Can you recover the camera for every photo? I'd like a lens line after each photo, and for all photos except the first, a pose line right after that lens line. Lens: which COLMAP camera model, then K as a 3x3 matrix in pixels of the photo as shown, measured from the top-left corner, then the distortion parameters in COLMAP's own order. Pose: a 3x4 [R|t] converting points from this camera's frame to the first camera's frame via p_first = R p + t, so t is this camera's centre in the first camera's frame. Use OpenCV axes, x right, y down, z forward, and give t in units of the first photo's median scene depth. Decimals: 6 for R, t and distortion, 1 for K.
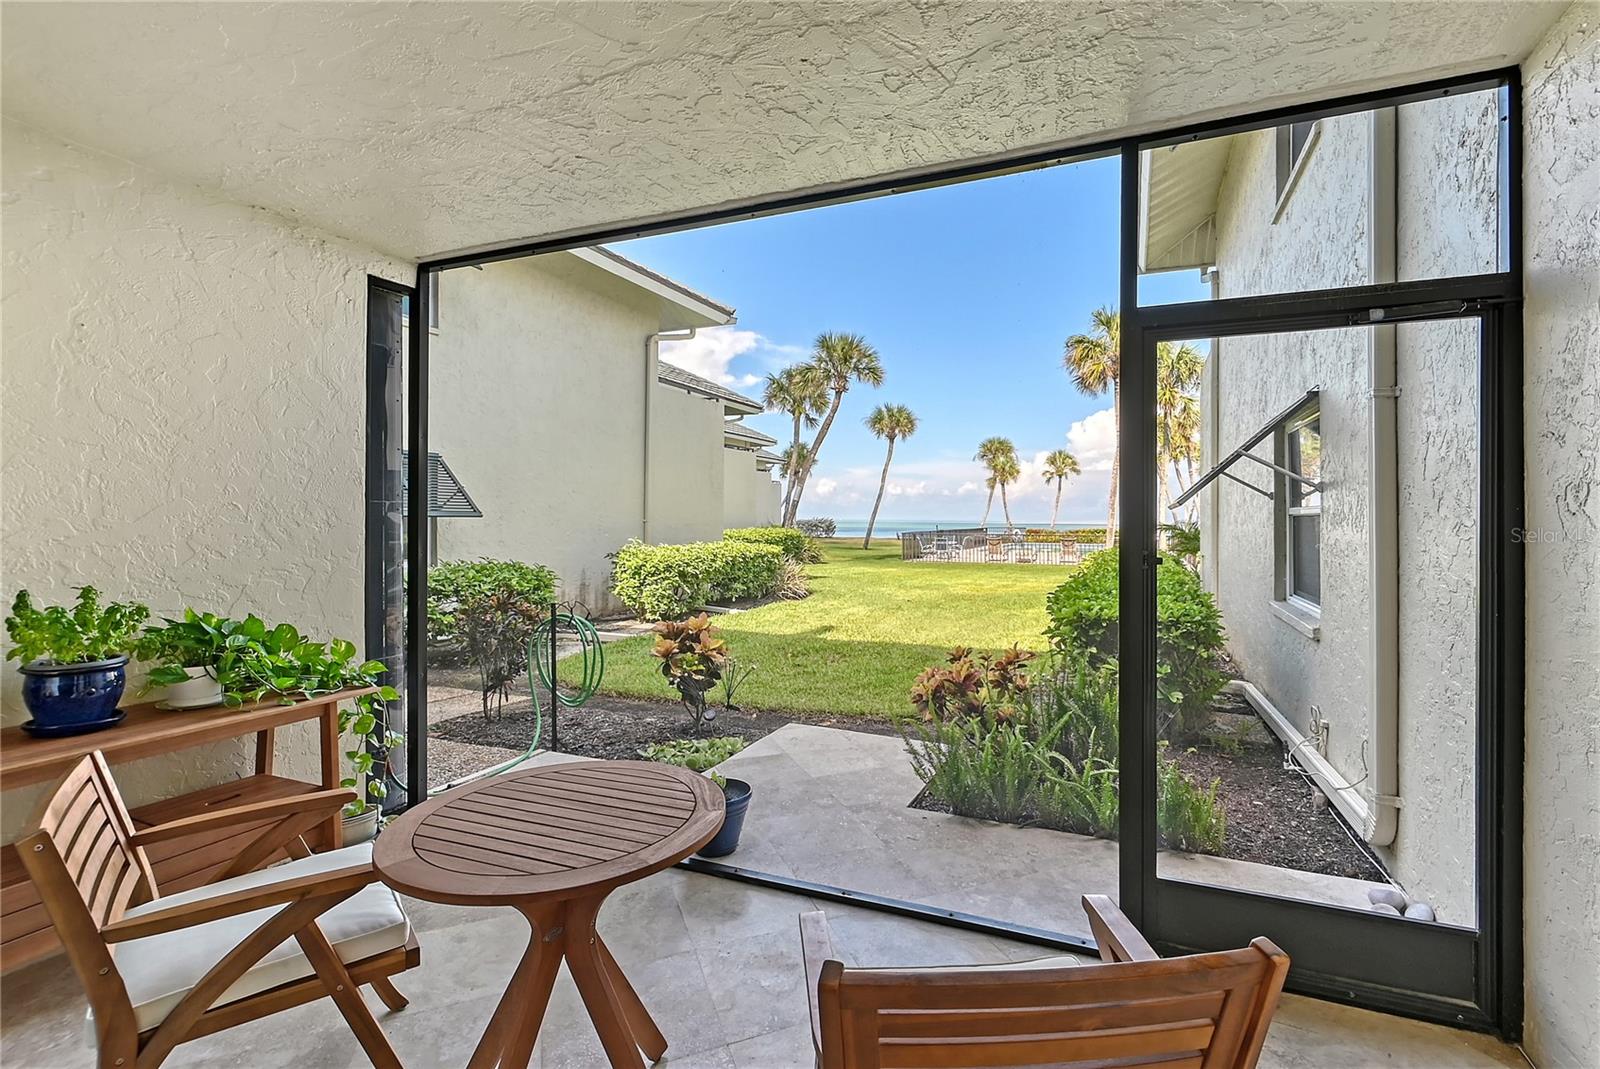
lens RADIAL K [[724.4, 0, 827.3], [0, 724.4, 519.1], [0, 0, 1]] dist [-0.000526, 0.001176]
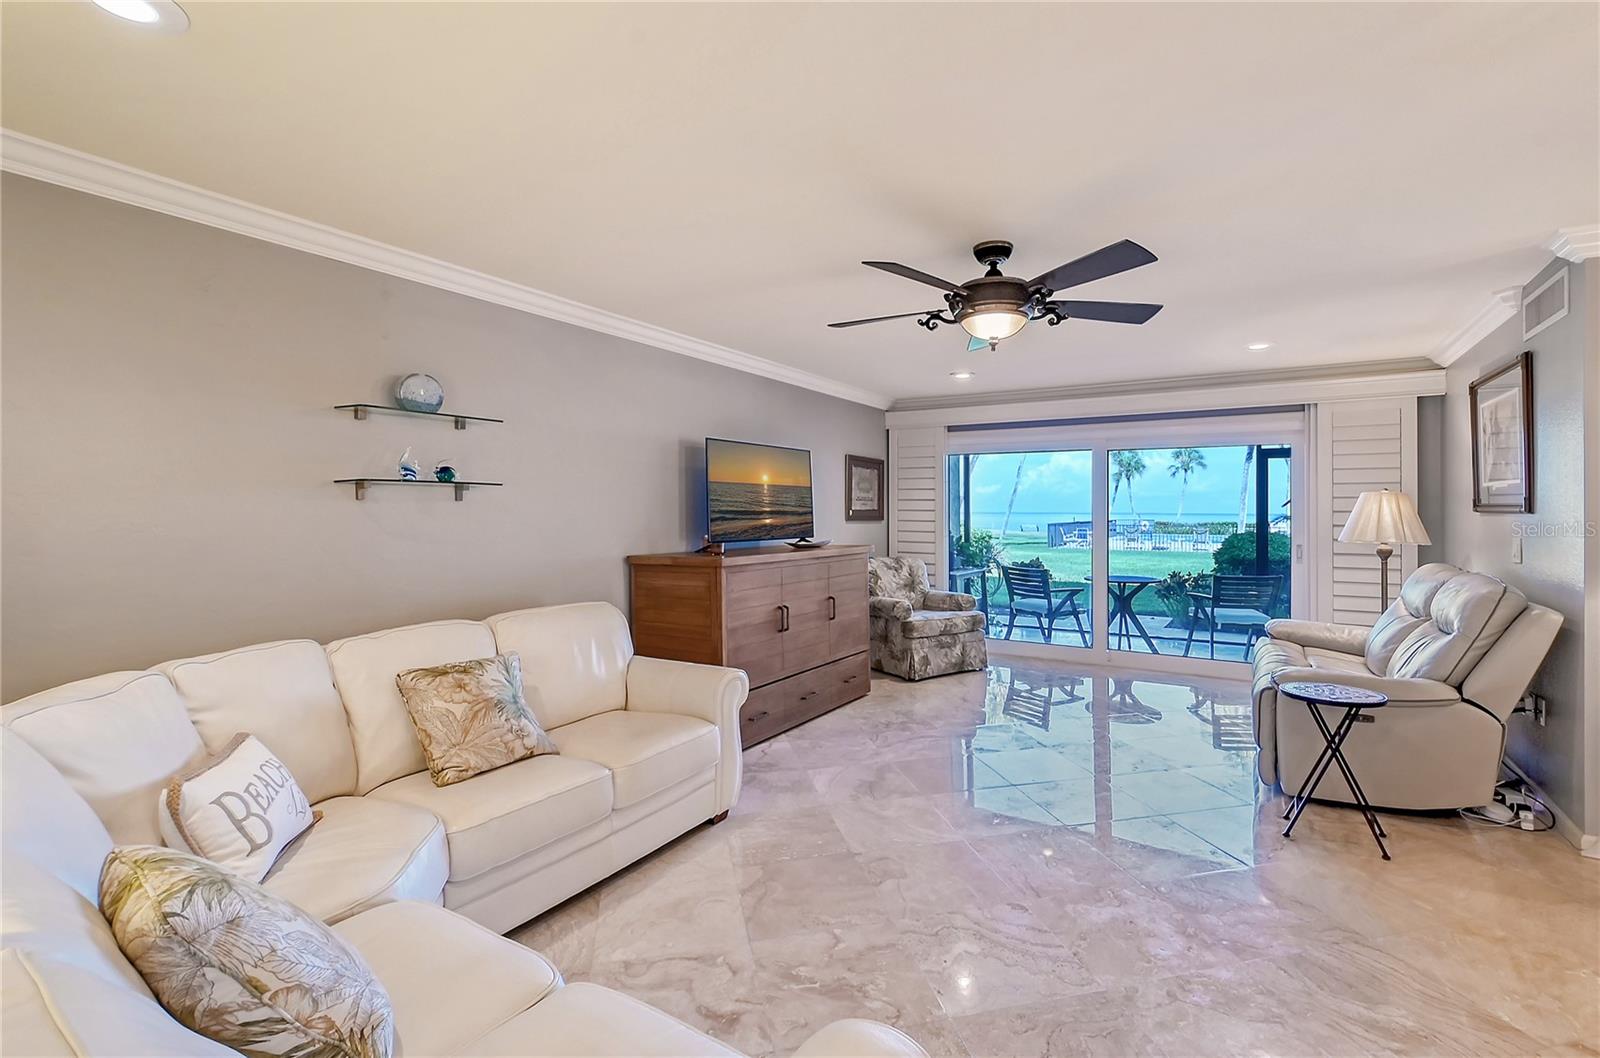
lens RADIAL K [[711.9, 0, 859.3], [0, 711.9, 512.7], [0, 0, 1]] dist [0.000205, -0.000331]
pose [[0.993392, 0.000561, -0.114774, -0.419208], [-0.000430, 0.999999, 0.001171, -0.000055], [0.114774, -0.001114, 0.993391, -1.011754]]
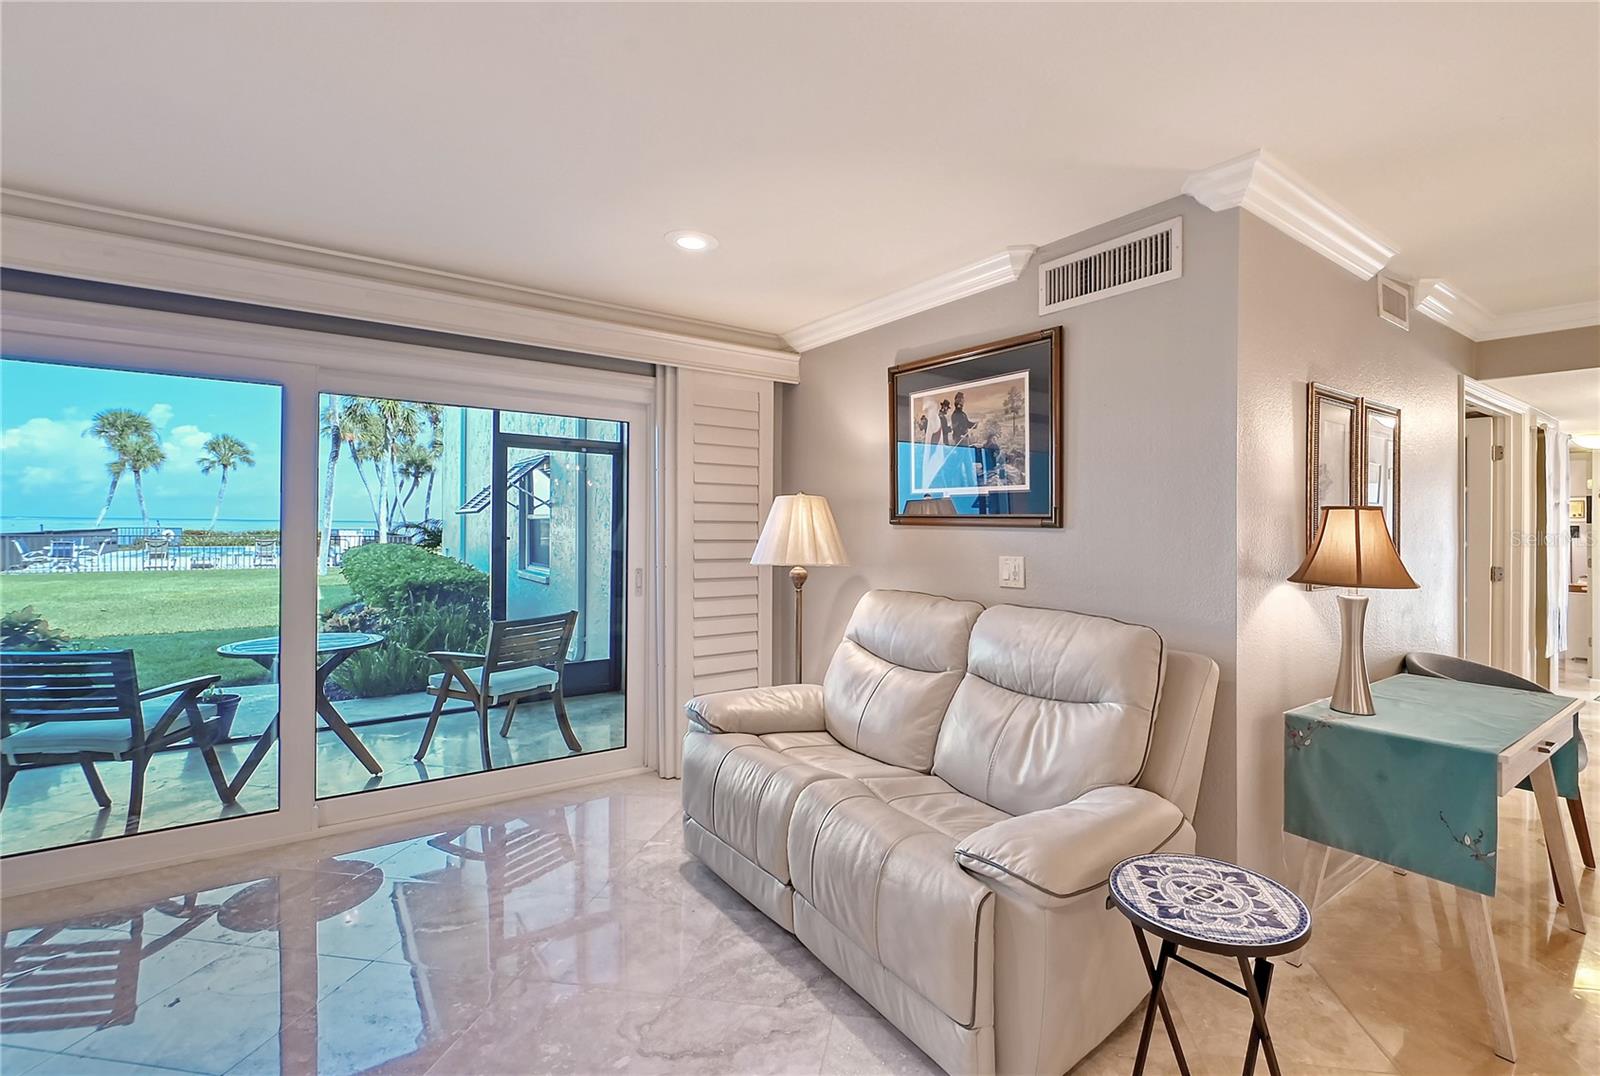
lens RADIAL K [[724.4, 0, 829.5], [0, 724.4, 526.2], [0, 0, 1]] dist [-0.000526, 0.001176]
pose [[0.525326, 0.002798, 0.850896, -0.425599], [-0.010194, 0.999944, 0.003005, -0.000130], [-0.850840, -0.010252, 0.525325, -0.485700]]
